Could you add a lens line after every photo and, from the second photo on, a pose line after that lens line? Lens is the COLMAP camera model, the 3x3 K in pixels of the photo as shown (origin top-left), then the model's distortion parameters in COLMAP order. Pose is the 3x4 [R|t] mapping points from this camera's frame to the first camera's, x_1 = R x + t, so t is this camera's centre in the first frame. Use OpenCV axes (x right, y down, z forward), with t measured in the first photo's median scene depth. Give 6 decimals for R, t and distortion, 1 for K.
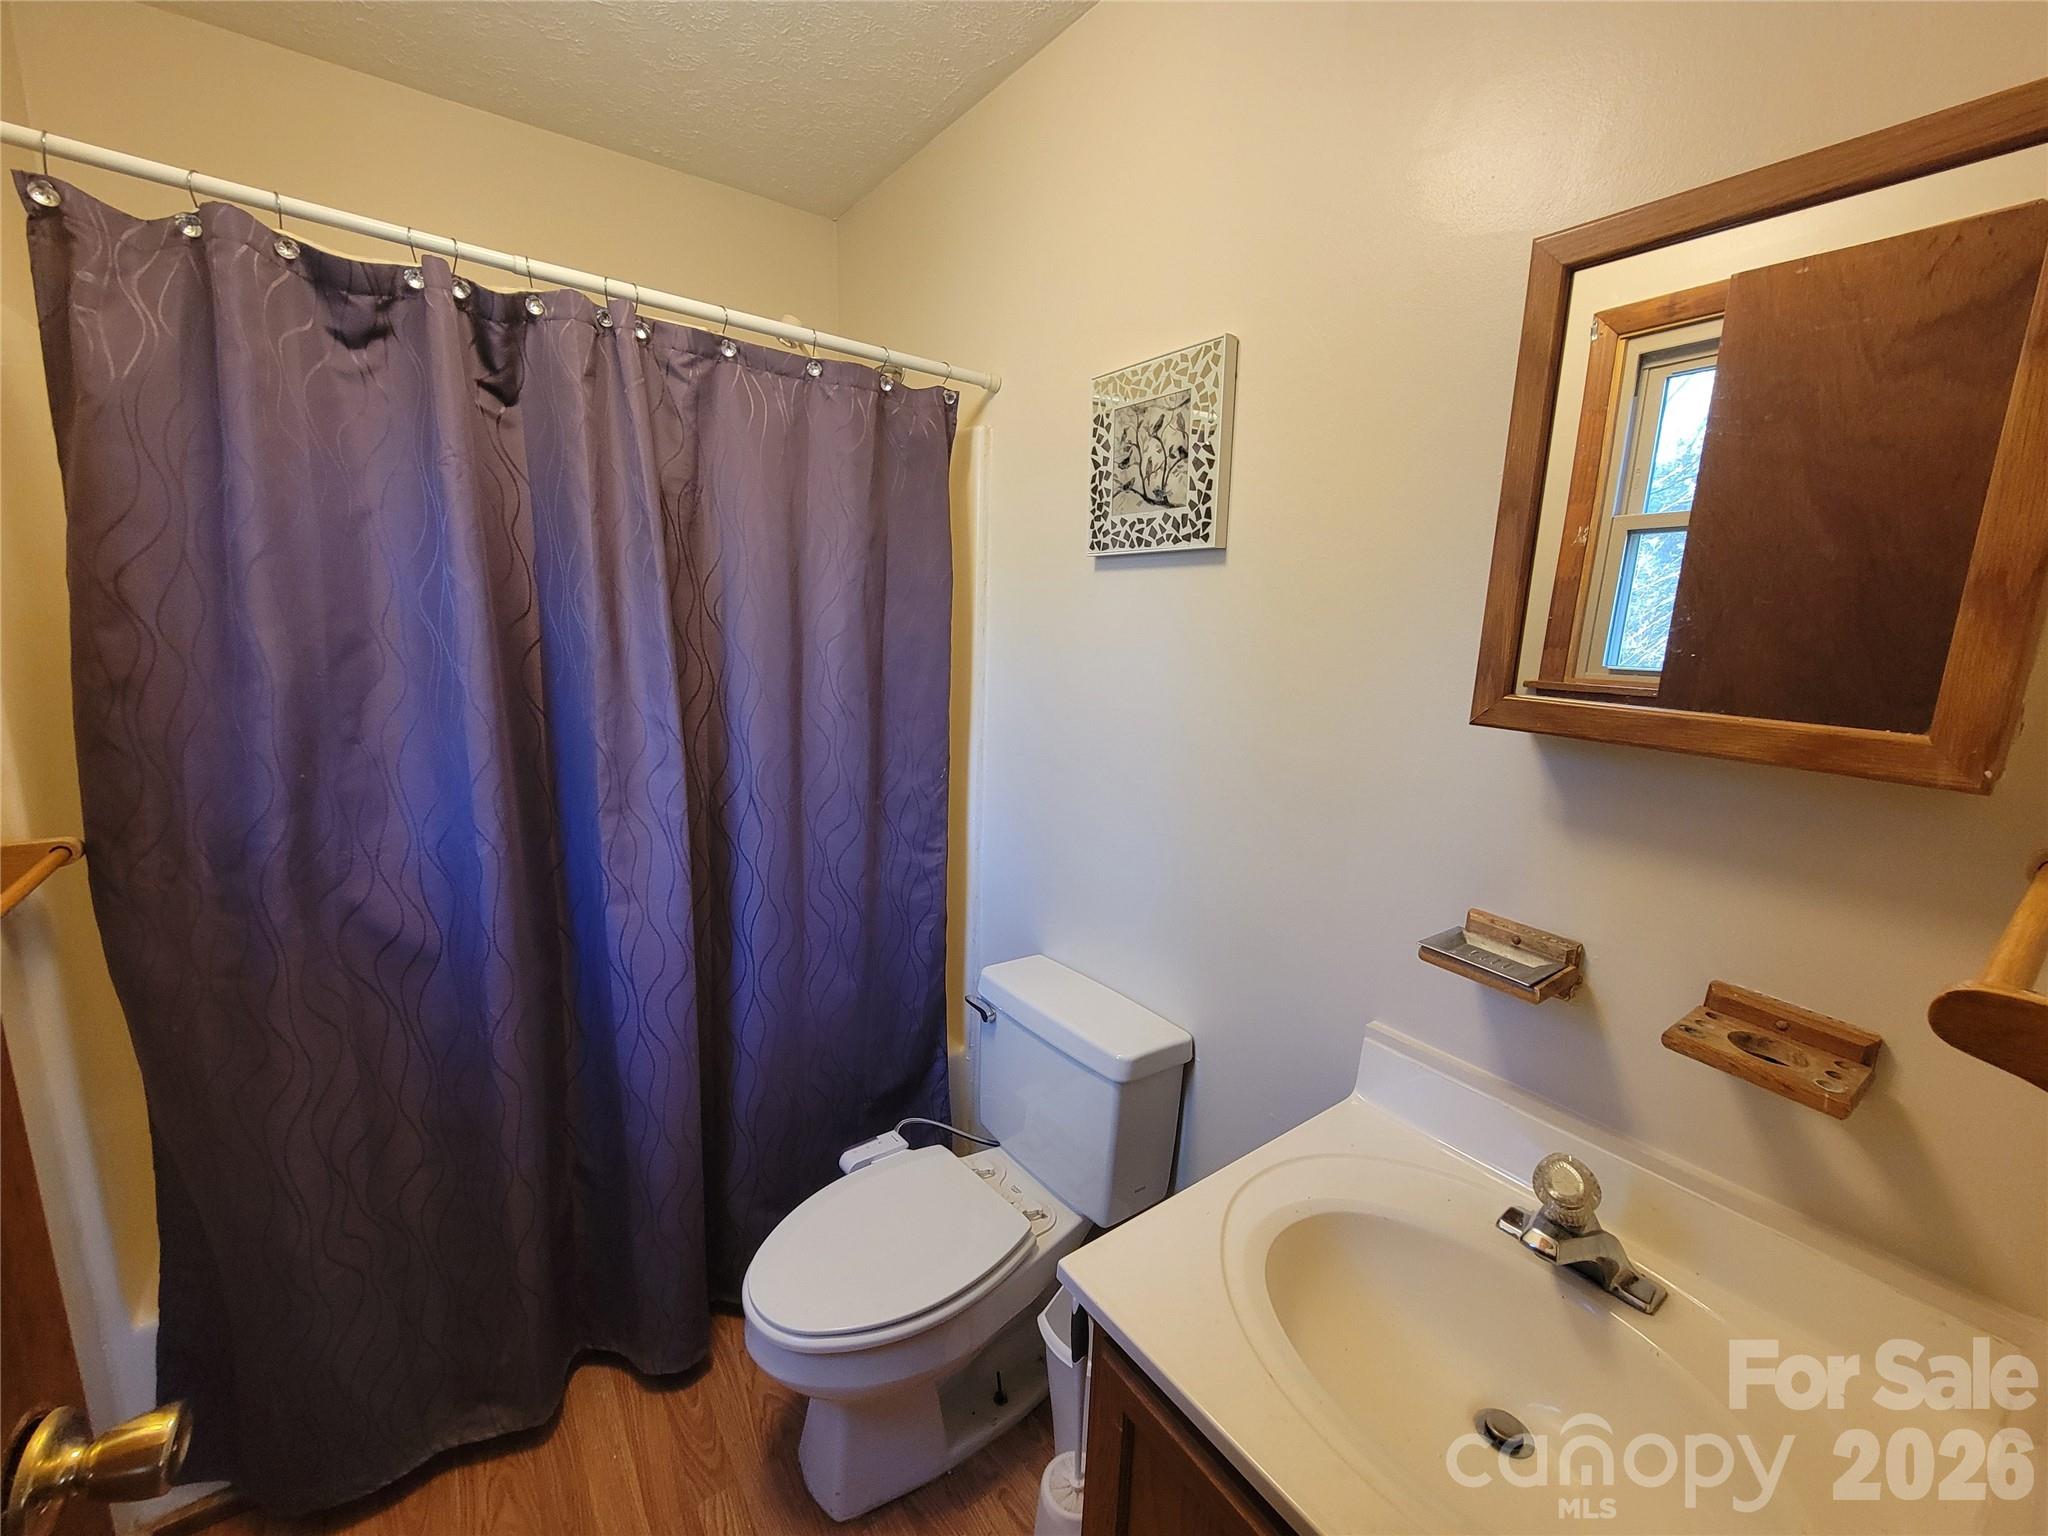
lens RADIAL K [[833.4, 0, 1033.2], [0, 833.4, 771.5], [0, 0, 1]] dist [0.003493, -0.003332]
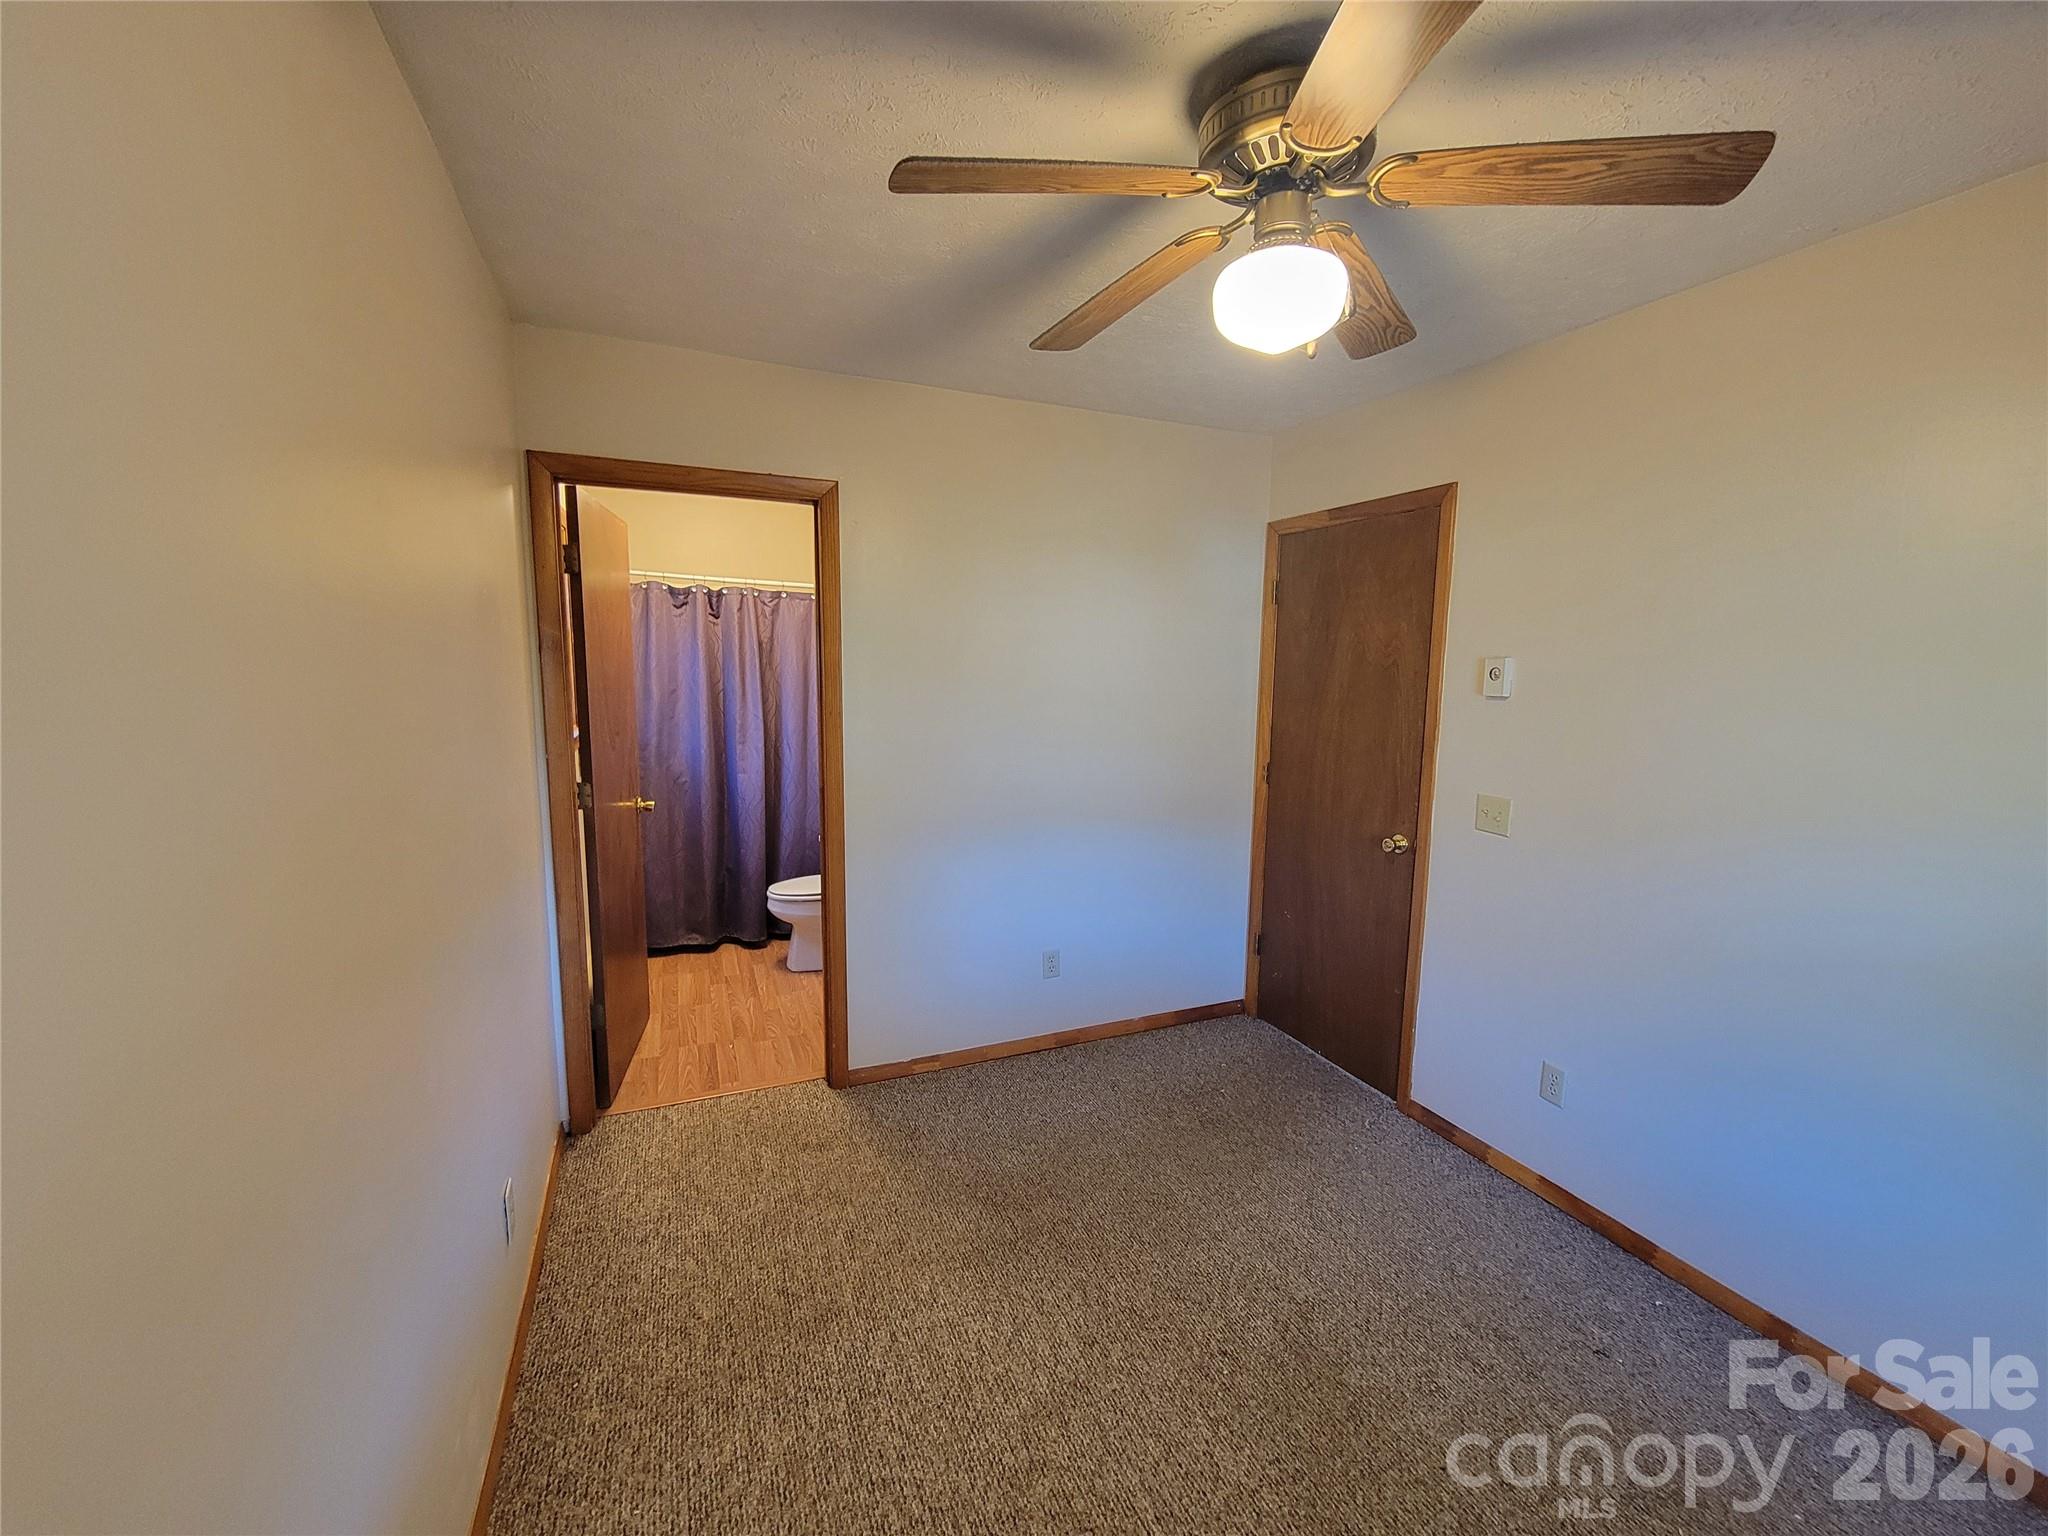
lens RADIAL K [[833.4, 0, 1017.5], [0, 833.4, 767.5], [0, 0, 1]] dist [0.003493, -0.003332]
pose [[0.970342, 0.008665, -0.241582, 1.302827], [-0.026002, 0.997300, -0.068671, 0.335821], [0.240335, 0.072916, 0.967947, -1.831327]]
